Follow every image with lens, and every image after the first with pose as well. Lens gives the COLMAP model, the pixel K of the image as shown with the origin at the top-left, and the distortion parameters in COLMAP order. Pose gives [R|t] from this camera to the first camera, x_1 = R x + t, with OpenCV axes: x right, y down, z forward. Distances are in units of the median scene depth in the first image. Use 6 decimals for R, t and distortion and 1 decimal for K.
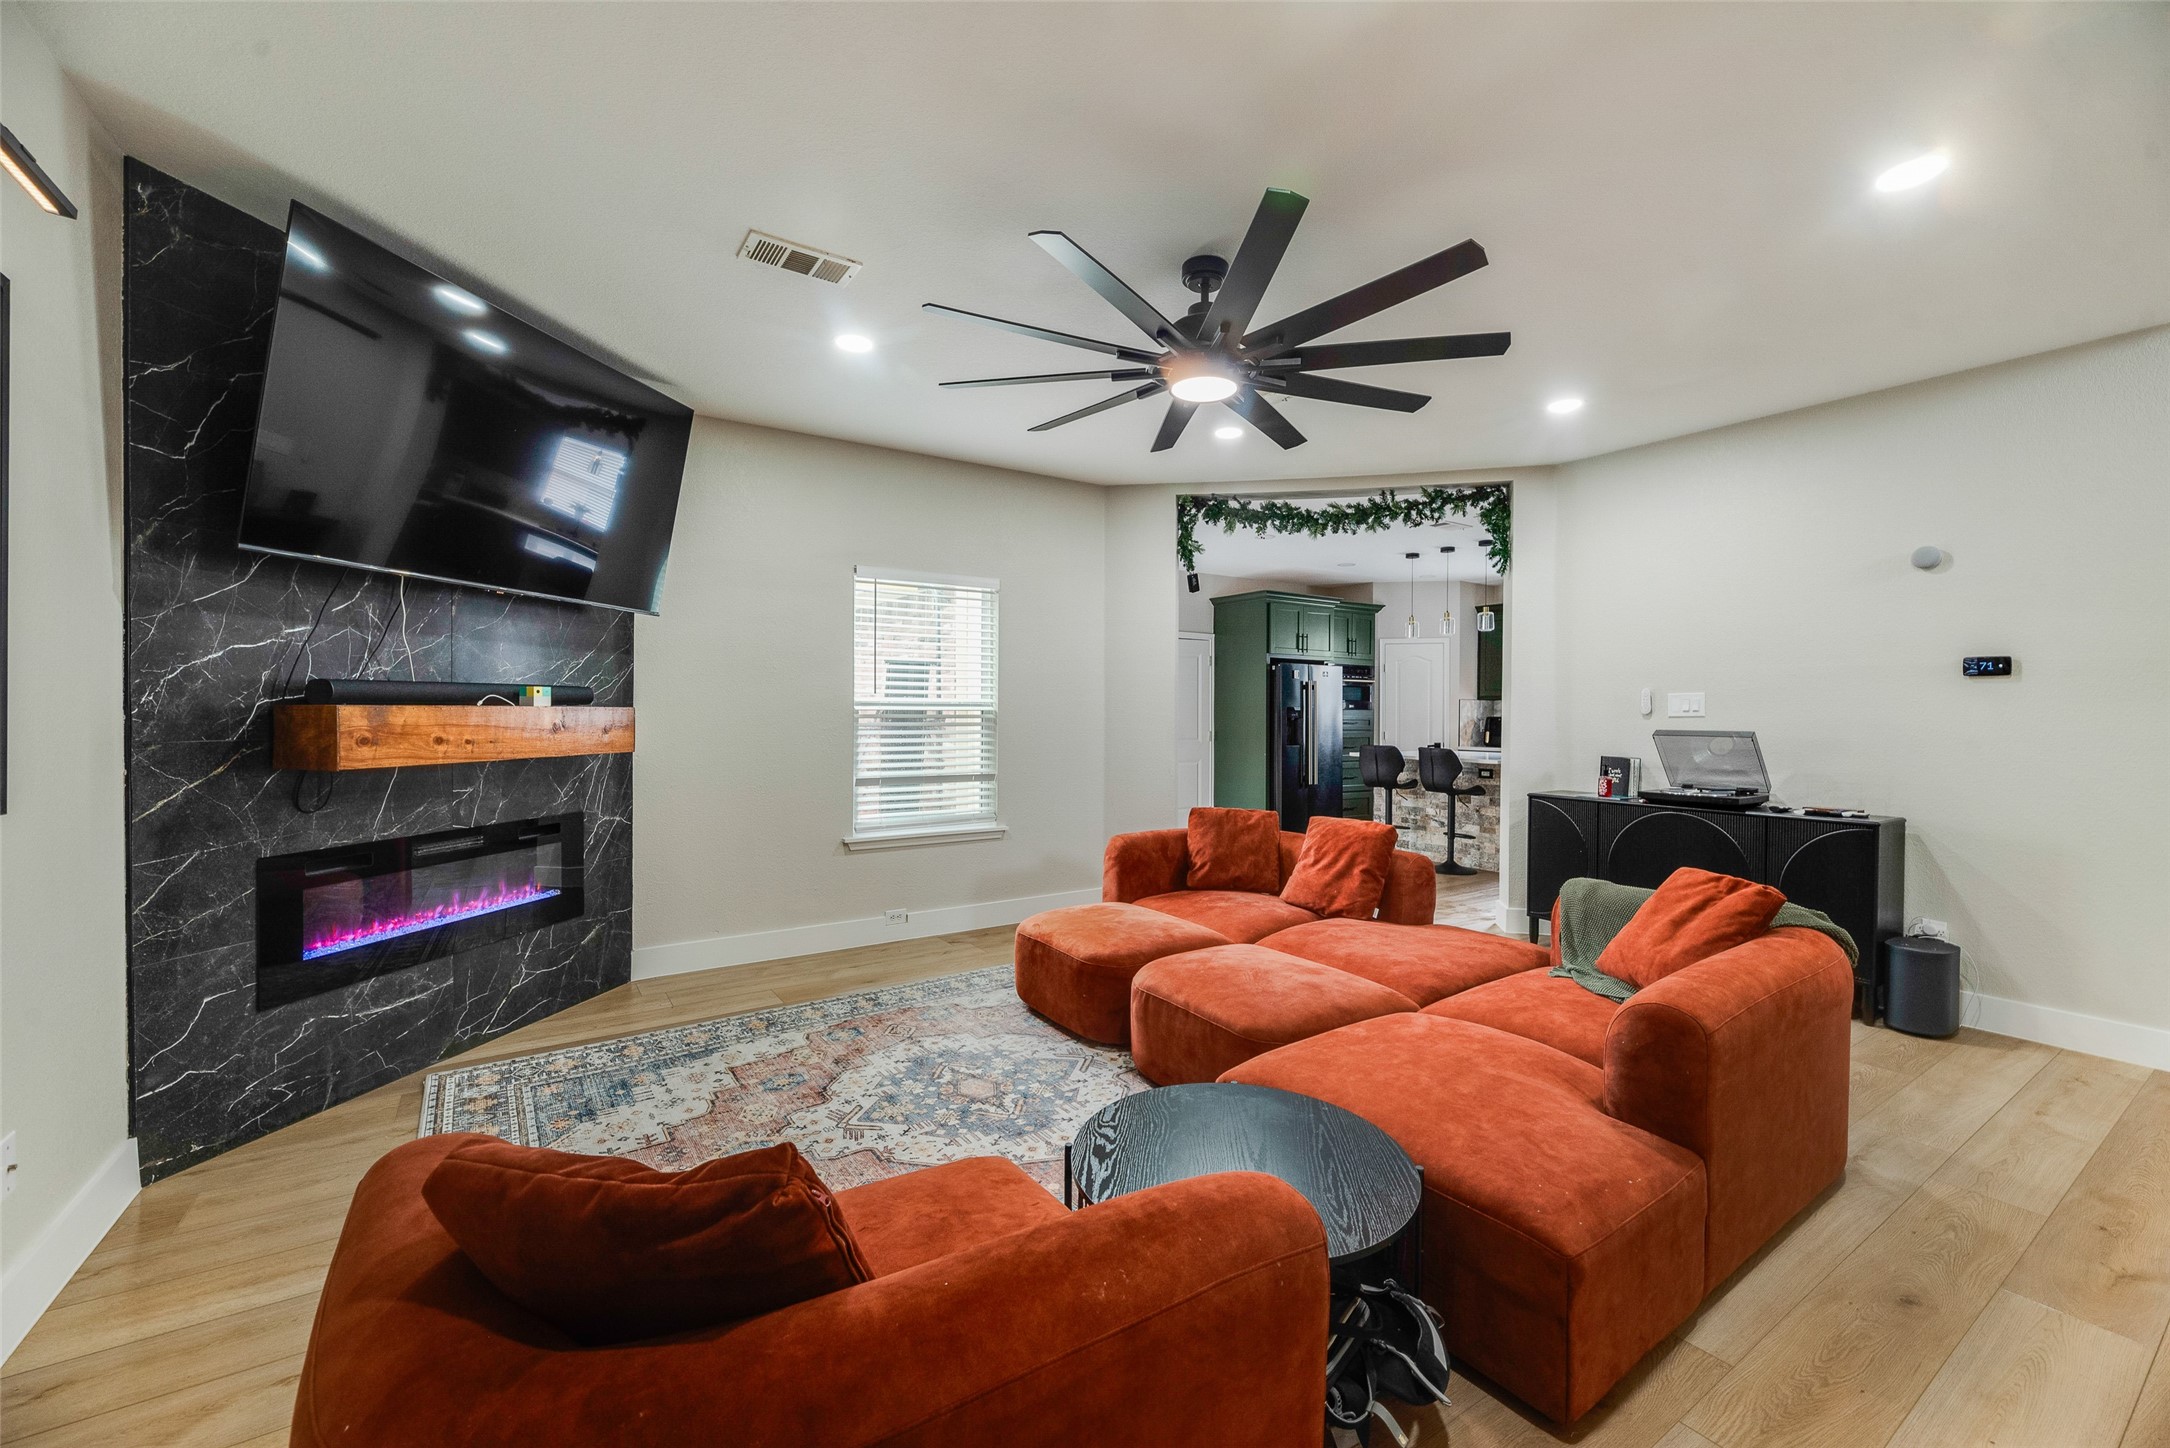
lens RADIAL K [[940.5, 0, 1087.7], [0, 940.5, 722.2], [0, 0, 1]] dist [0.001319, 0.000090]
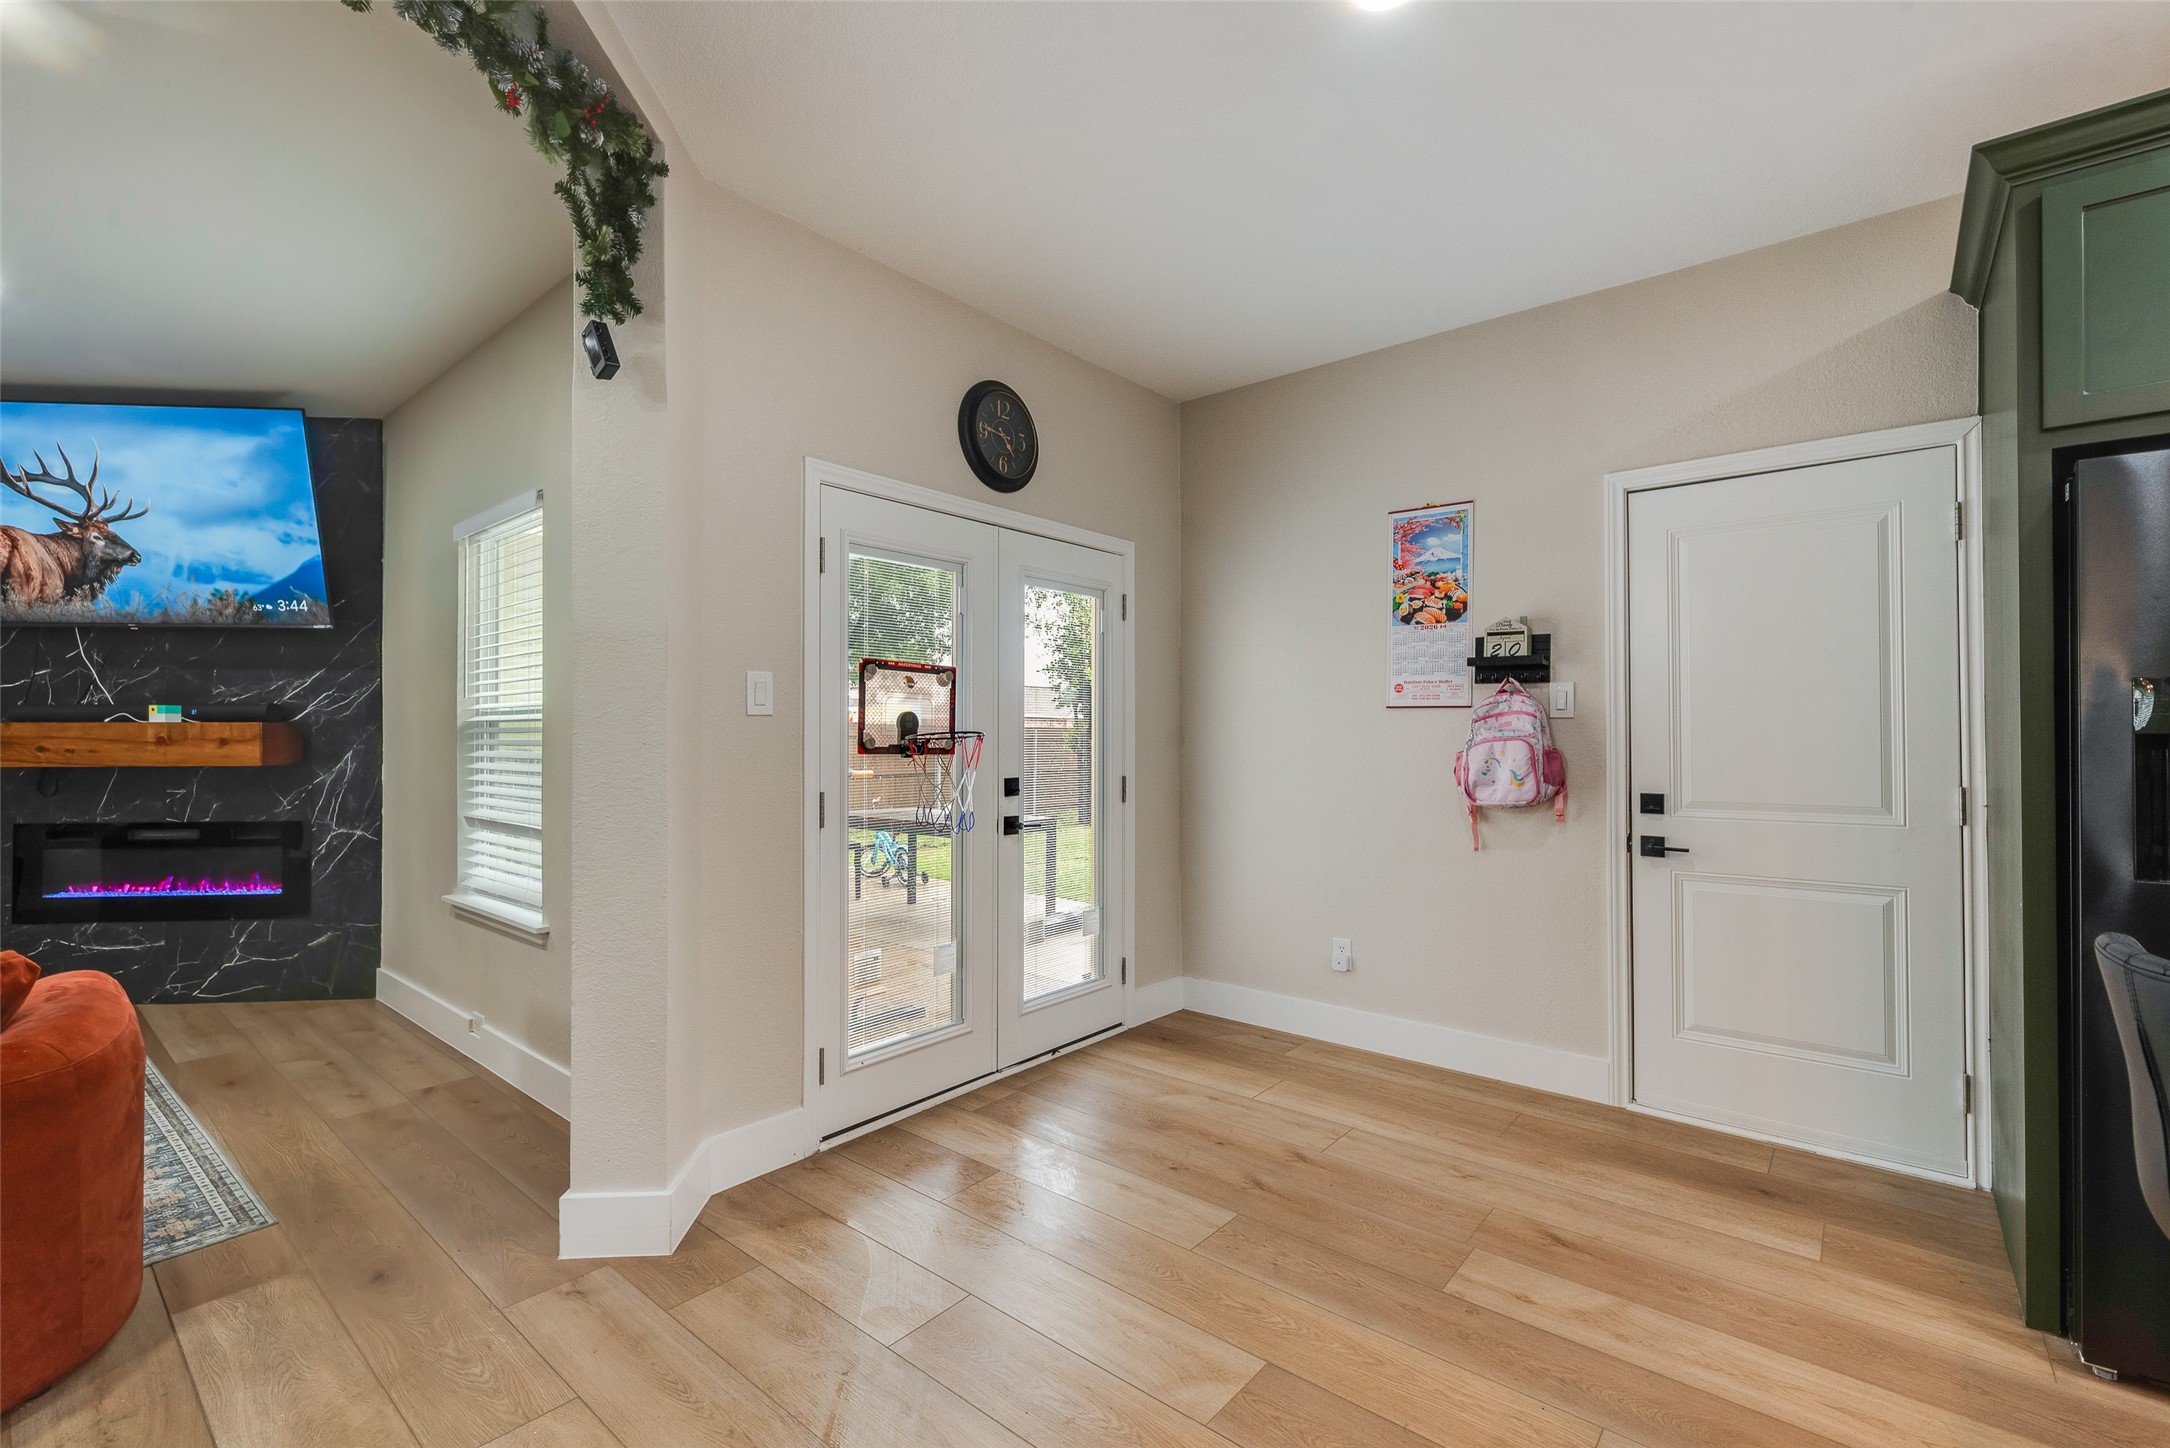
lens RADIAL K [[940.5, 0, 1088.0], [0, 940.5, 725.9], [0, 0, 1]] dist [0.001319, 0.000090]
pose [[0.259866, -0.012970, -0.965558, 0.760658], [-0.010596, 0.999811, -0.016282, -0.005577], [0.965587, 0.014462, 0.259679, 1.646550]]
